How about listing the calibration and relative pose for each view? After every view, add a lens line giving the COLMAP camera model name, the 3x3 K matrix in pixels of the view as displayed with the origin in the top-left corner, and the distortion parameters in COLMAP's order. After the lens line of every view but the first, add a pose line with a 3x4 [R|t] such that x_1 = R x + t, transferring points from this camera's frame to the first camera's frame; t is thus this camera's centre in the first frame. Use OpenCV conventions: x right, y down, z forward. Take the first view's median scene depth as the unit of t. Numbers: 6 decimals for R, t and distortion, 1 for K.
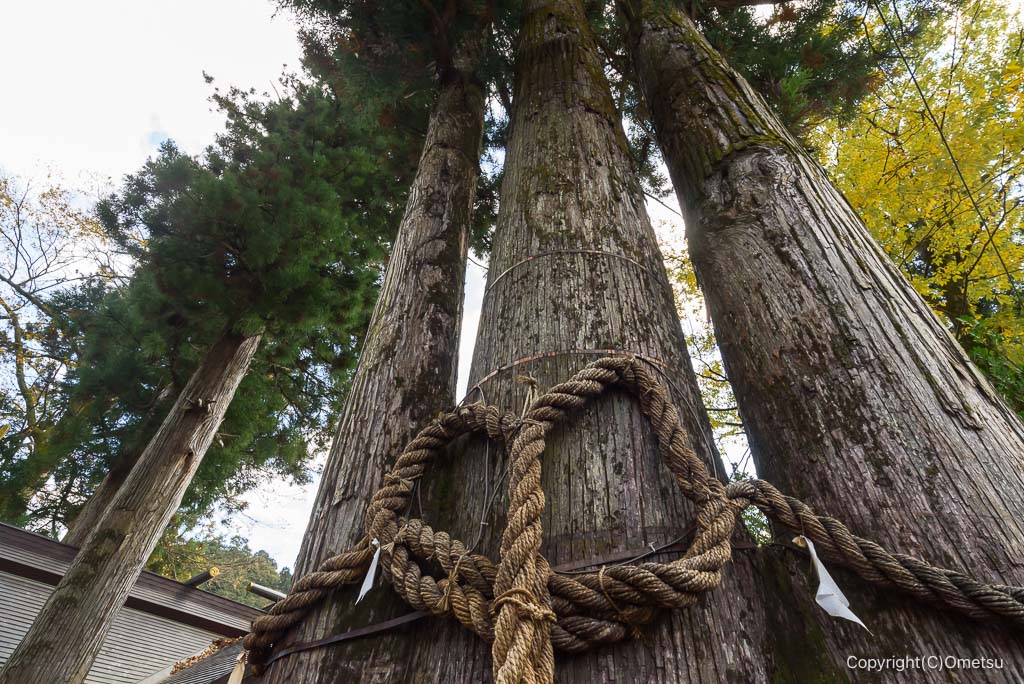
lens RADIAL K [[526.7, 0, 512.0], [0, 526.7, 342.0], [0, 0, 1]] dist [-0.062965, 0.027873]
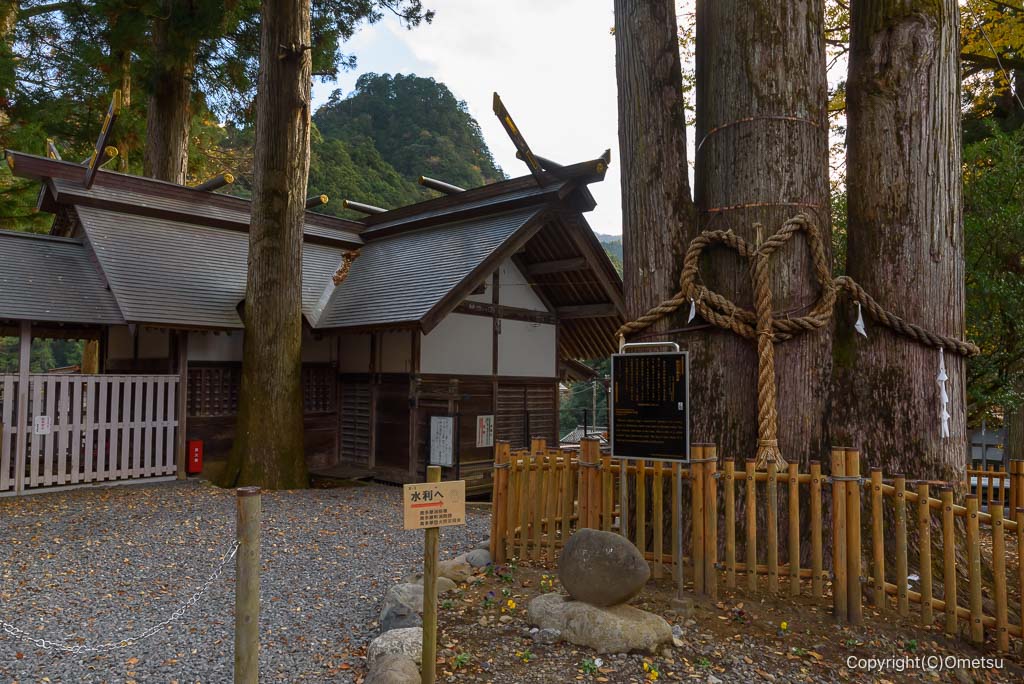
lens RADIAL K [[814.0, 0, 512.0], [0, 814.0, 342.0], [0, 0, 1]] dist [-0.048443, 0.007730]
pose [[0.995097, -0.041846, 0.089615, -1.304508], [-0.032169, 0.719879, 0.693354, -1.875258], [-0.093526, -0.692837, 0.715003, -1.607805]]
